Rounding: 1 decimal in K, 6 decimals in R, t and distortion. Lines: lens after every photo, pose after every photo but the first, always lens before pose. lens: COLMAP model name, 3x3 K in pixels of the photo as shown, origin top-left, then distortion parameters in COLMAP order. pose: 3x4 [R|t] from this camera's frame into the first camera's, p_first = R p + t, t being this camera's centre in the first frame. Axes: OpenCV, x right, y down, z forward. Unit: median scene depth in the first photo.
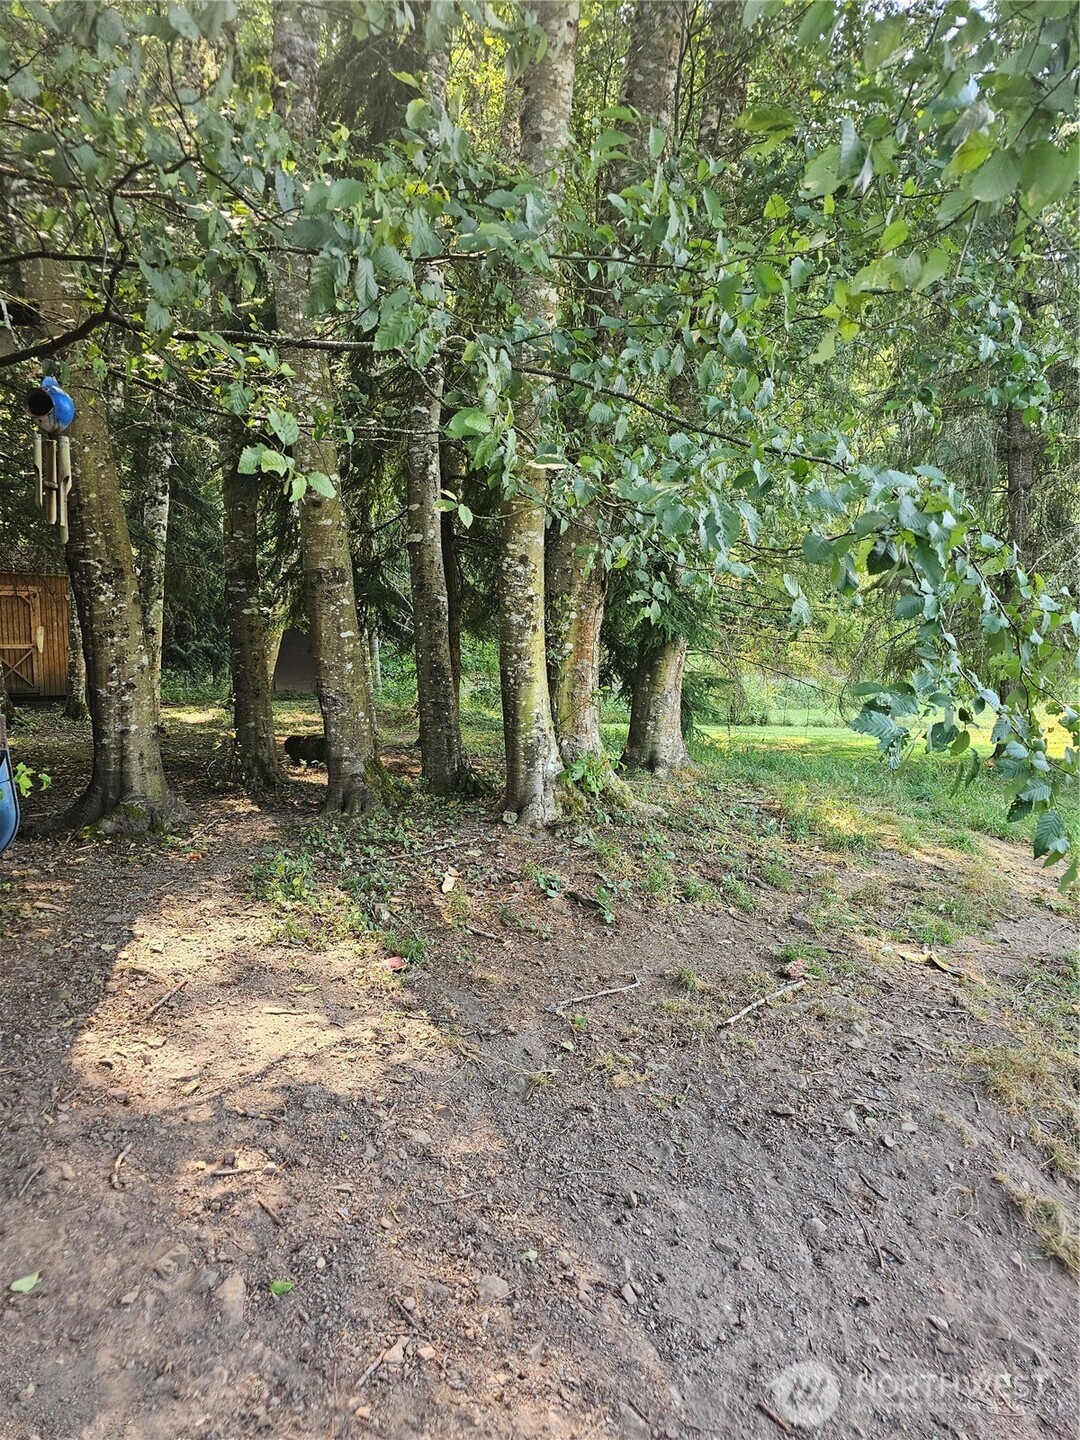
lens RADIAL K [[978.6, 0, 549.9], [0, 978.6, 725.1], [0, 0, 1]] dist [0.058680, -0.047740]
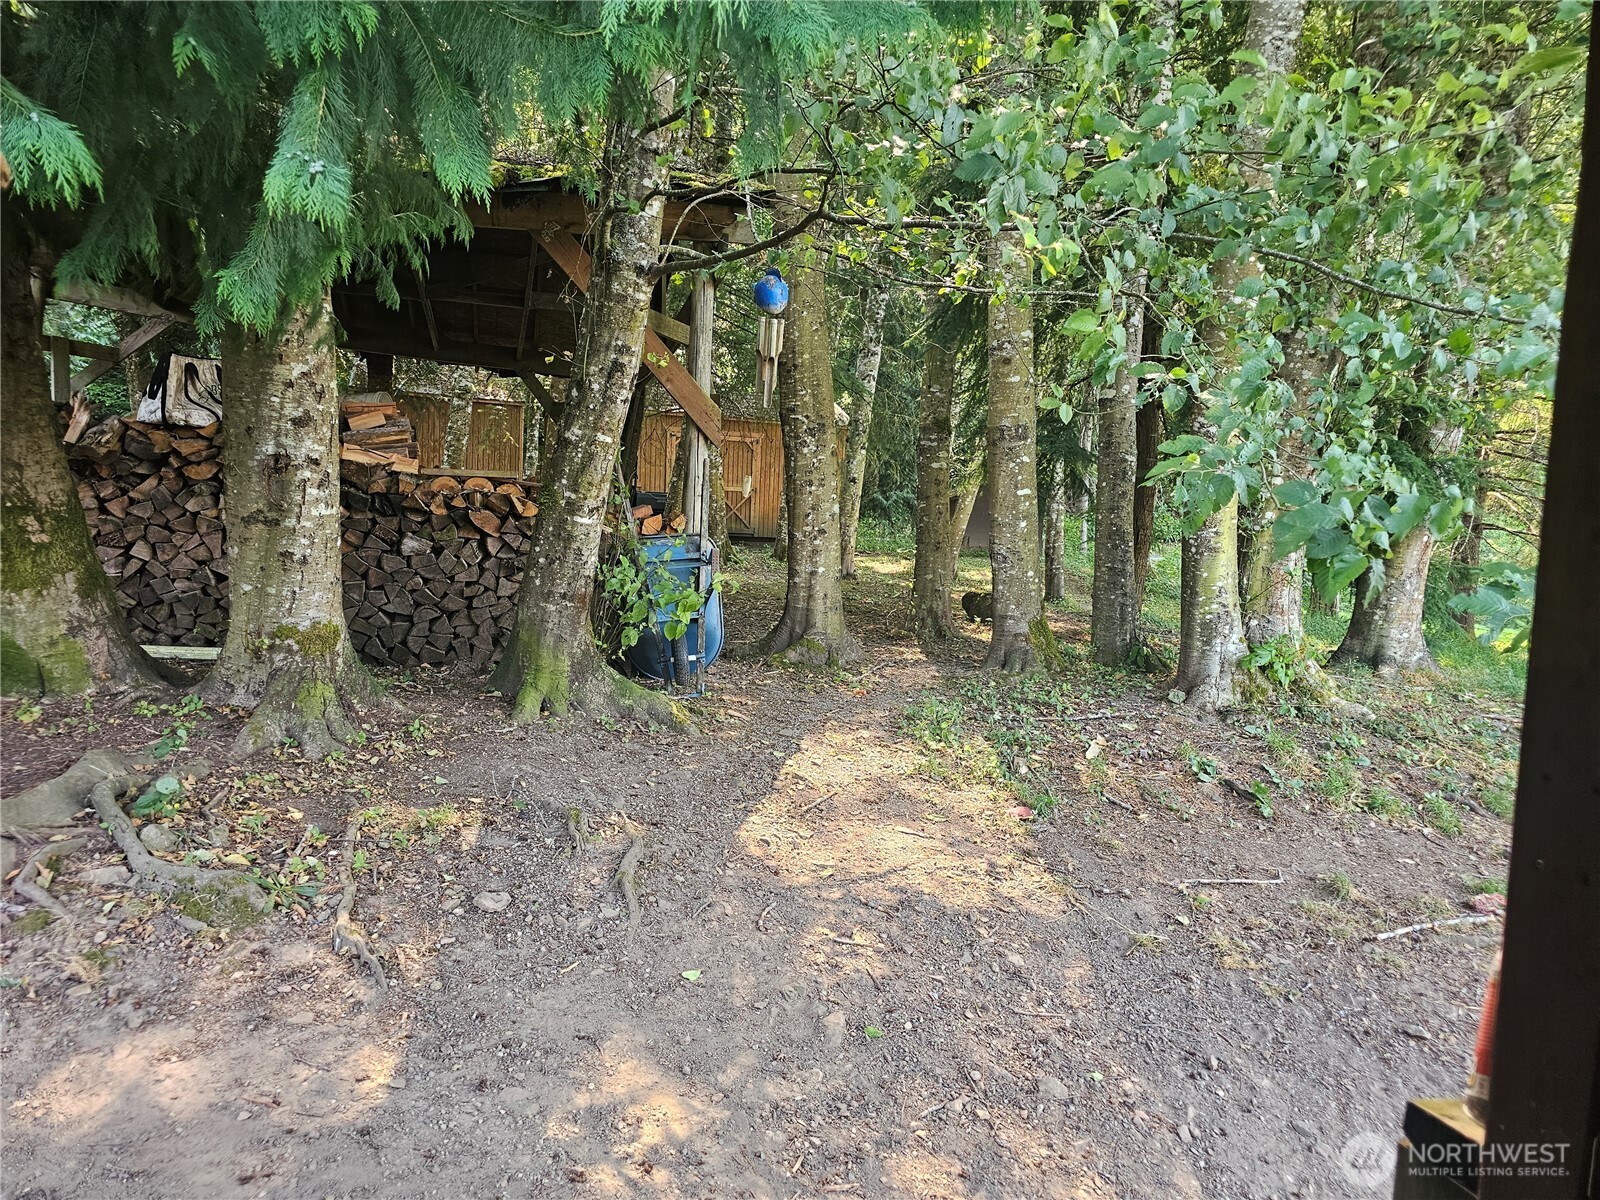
lens RADIAL K [[1087.3, 0, 798.9], [0, 1087.3, 595.6], [0, 0, 1]] dist [0.058680, -0.047740]
pose [[0.903826, 0.086870, -0.418990, 0.081359], [-0.085101, 0.996108, 0.022949, 0.007714], [0.419353, 0.014914, 0.907701, -0.129349]]
